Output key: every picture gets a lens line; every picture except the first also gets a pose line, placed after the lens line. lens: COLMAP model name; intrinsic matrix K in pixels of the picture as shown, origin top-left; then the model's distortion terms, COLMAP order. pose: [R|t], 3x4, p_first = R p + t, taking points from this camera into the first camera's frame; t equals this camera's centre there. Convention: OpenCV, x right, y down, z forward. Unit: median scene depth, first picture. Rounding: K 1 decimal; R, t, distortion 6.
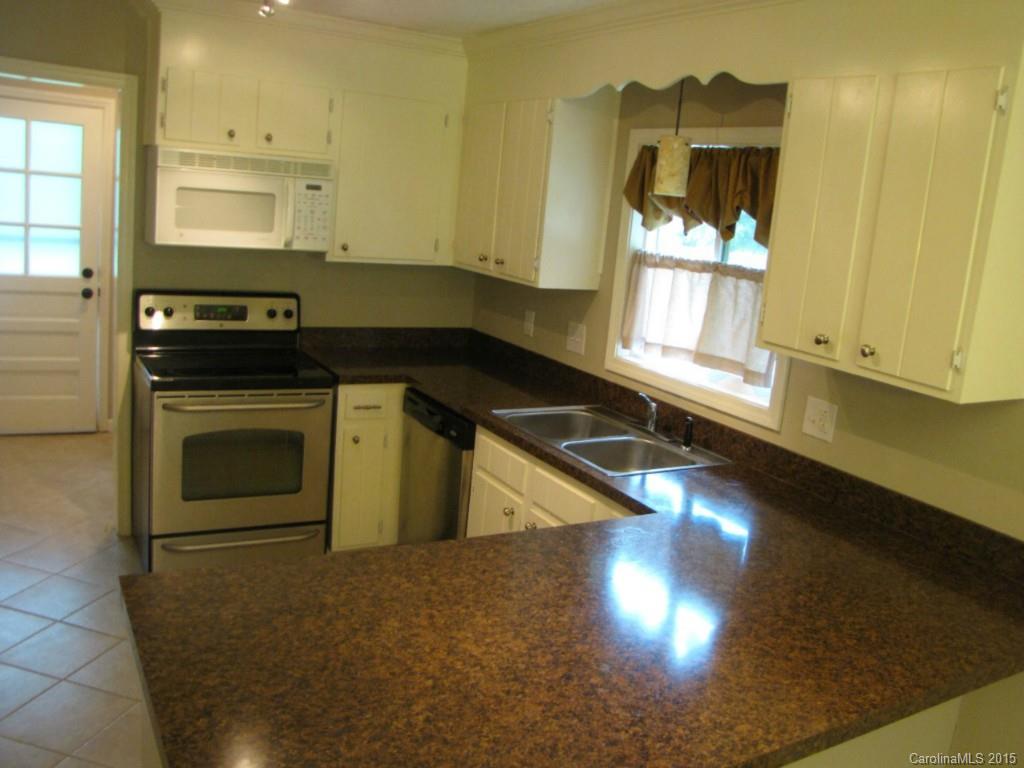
lens RADIAL K [[867.6, 0, 512.1], [0, 867.6, 338.0], [0, 0, 1]] dist [-0.188965, 0.192073]
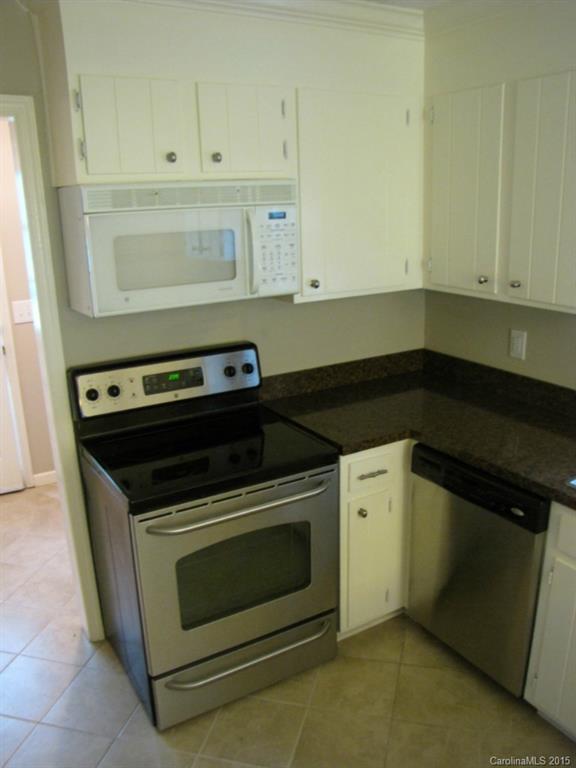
lens RADIAL K [[650.7, 0, 291.8], [0, 650.7, 386.0], [0, 0, 1]] dist [-0.188965, 0.192073]
pose [[0.993004, -0.117906, -0.006443, -0.231819], [0.117756, 0.984751, 0.128060, -0.094507], [-0.008755, -0.127922, 0.991746, 0.385883]]
